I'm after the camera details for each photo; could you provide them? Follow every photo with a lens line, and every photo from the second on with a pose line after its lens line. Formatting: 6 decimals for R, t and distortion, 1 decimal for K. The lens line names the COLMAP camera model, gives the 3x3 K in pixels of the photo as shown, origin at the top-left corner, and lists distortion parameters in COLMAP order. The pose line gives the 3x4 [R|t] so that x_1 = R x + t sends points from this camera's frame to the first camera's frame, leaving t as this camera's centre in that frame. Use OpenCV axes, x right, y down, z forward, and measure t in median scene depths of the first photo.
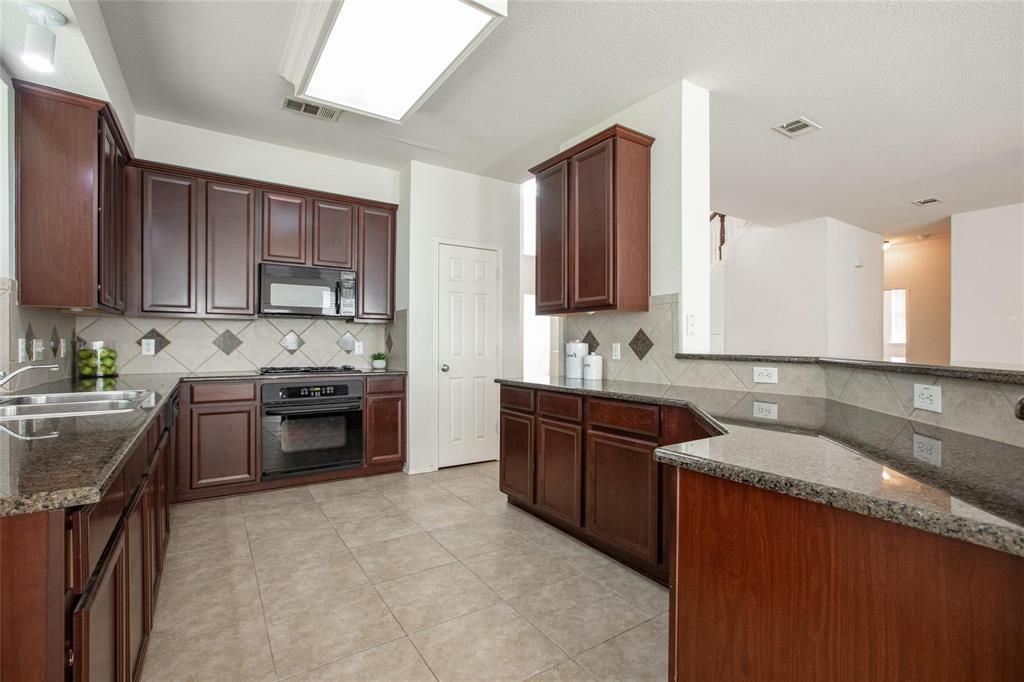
lens RADIAL K [[467.3, 0, 513.4], [0, 467.3, 346.9], [0, 0, 1]] dist [0.002379, 0.000667]
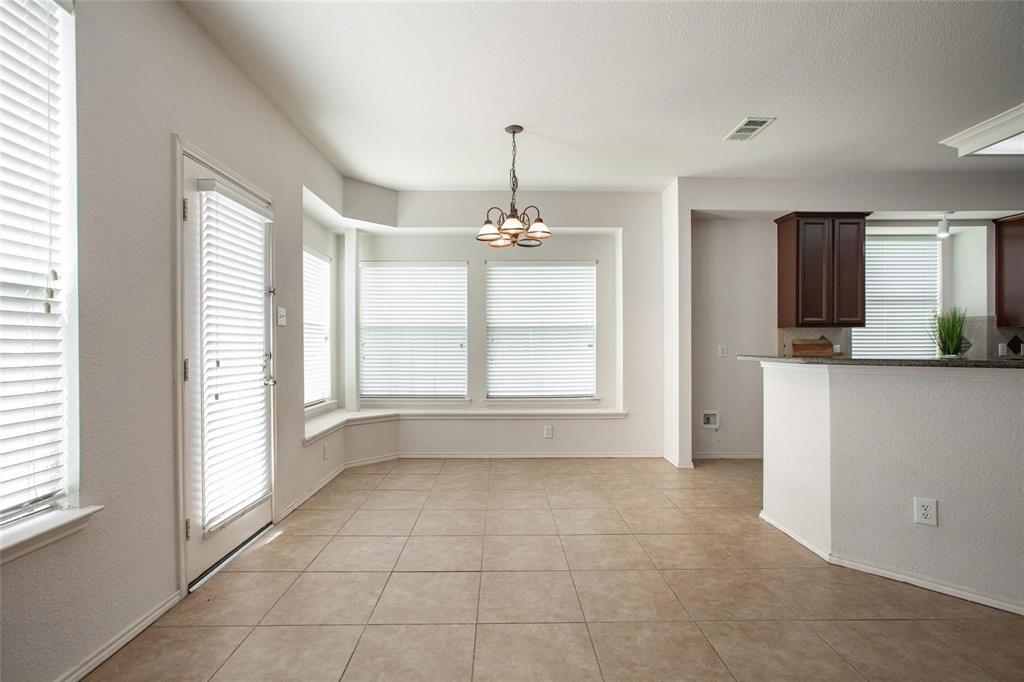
lens RADIAL K [[467.3, 0, 513.4], [0, 467.3, 346.9], [0, 0, 1]] dist [0.002379, 0.000667]
pose [[-0.539750, -0.002515, -0.841821, 1.230795], [-0.006501, 0.999978, 0.001181, 0.005567], [0.841800, 0.006110, -0.539755, 0.216911]]
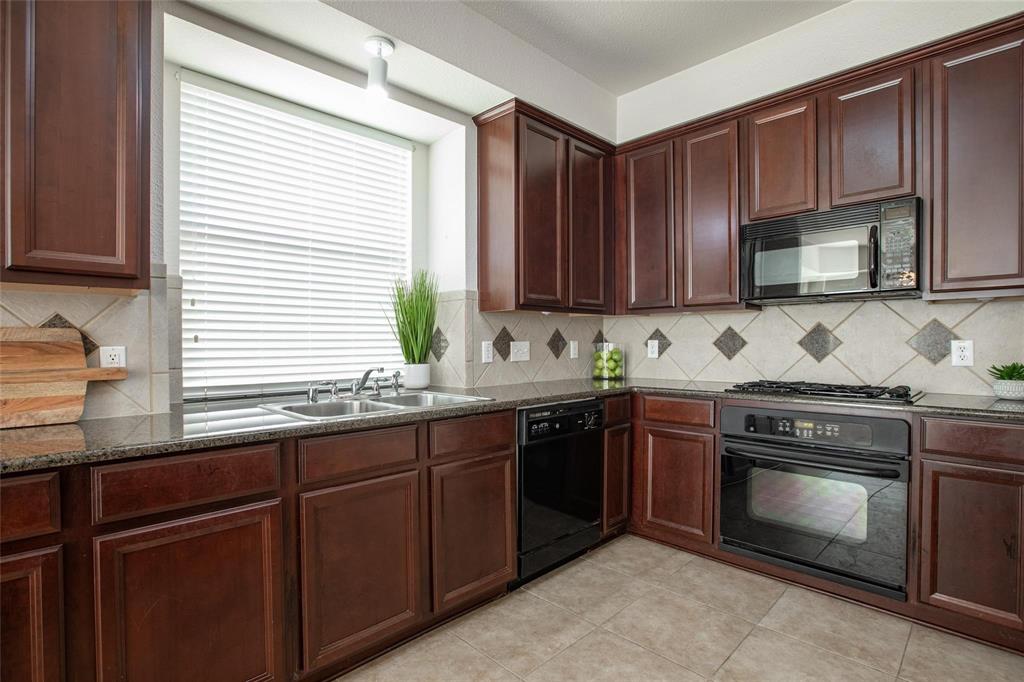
lens RADIAL K [[489.1, 0, 512.9], [0, 489.1, 348.6], [0, 0, 1]] dist [-0.020828, 0.000601]
pose [[0.192043, 0.005508, -0.981371, 0.090836], [-0.001848, 0.999985, 0.005250, -0.004770], [0.981385, 0.000806, 0.192051, 0.571373]]
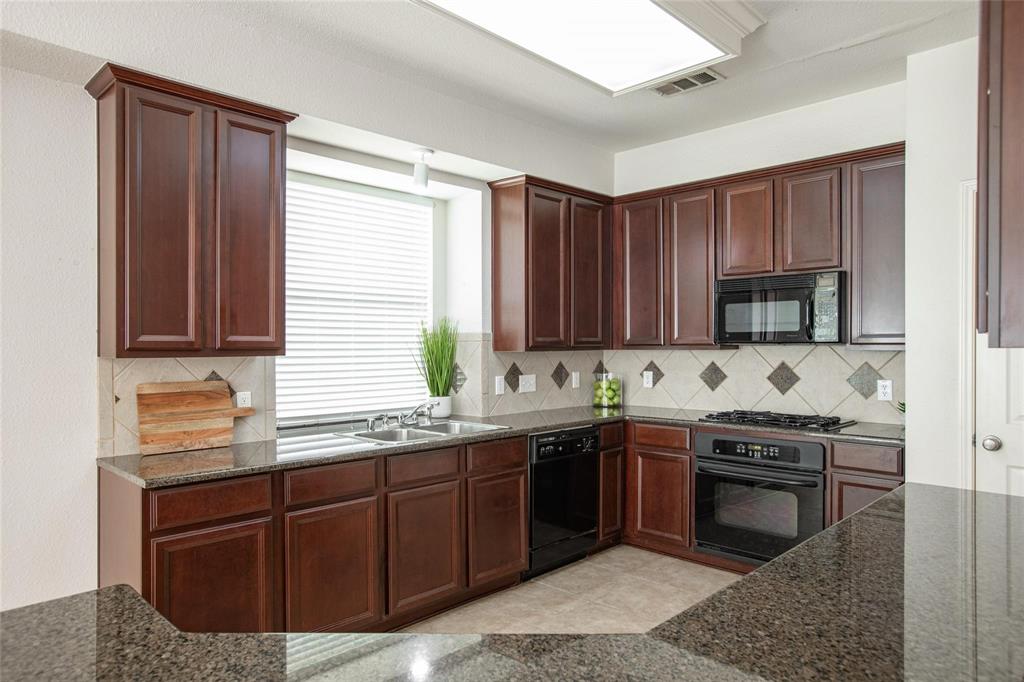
lens RADIAL K [[648.0, 0, 513.6], [0, 648.0, 346.9], [0, 0, 1]] dist [0.000026, -0.000237]
pose [[0.209676, -0.003287, -0.977765, 0.502385], [-0.002401, 0.999990, -0.003876, -0.063258], [0.977768, 0.003161, 0.209666, 0.451747]]
